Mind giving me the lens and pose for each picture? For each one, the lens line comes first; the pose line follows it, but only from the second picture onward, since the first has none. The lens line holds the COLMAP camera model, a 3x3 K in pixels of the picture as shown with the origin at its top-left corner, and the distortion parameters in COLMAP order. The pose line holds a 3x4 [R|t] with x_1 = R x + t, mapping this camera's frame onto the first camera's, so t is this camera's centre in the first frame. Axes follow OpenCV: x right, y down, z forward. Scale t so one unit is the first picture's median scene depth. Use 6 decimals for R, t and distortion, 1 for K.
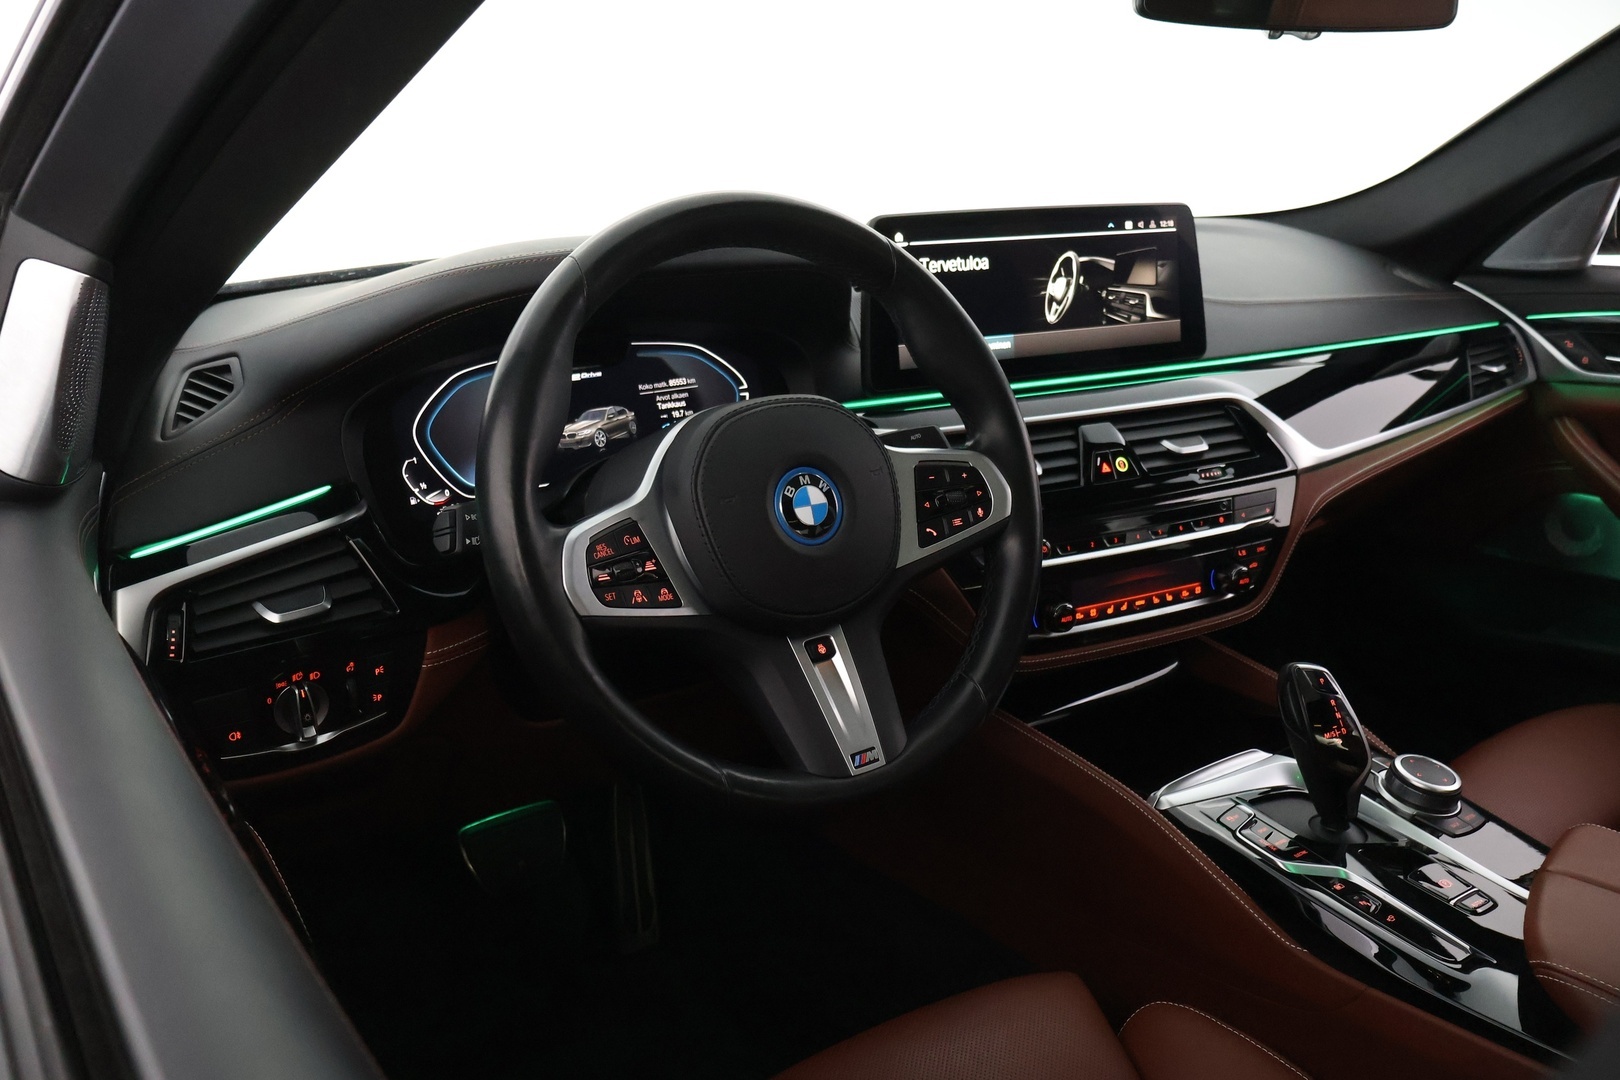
lens RADIAL K [[1339.9, 0, 806.7], [0, 1339.9, 537.8], [0, 0, 1]] dist [-0.004732, 0.014917]
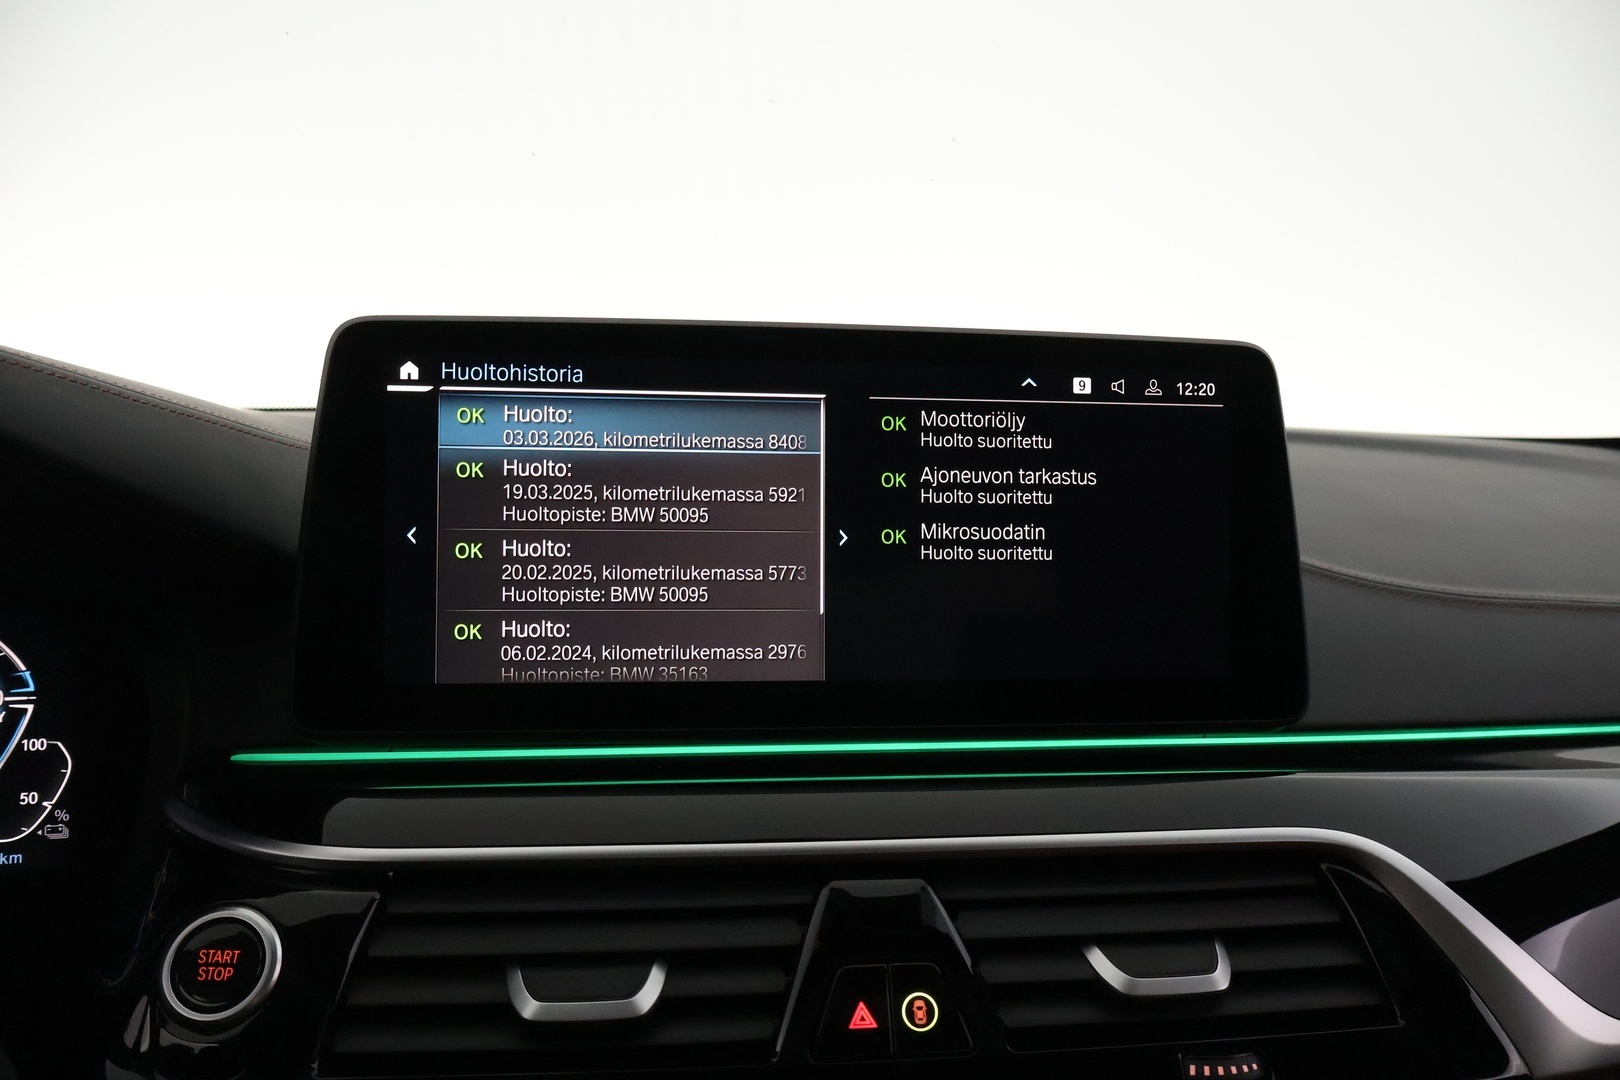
lens RADIAL K [[1339.9, 0, 805.5], [0, 1339.9, 537.6], [0, 0, 1]] dist [-0.004732, 0.014917]
pose [[0.941587, 0.063189, -0.330788, 0.301959], [-0.124288, 0.978102, -0.166941, -0.109465], [0.312995, 0.198303, 0.928822, 0.604656]]
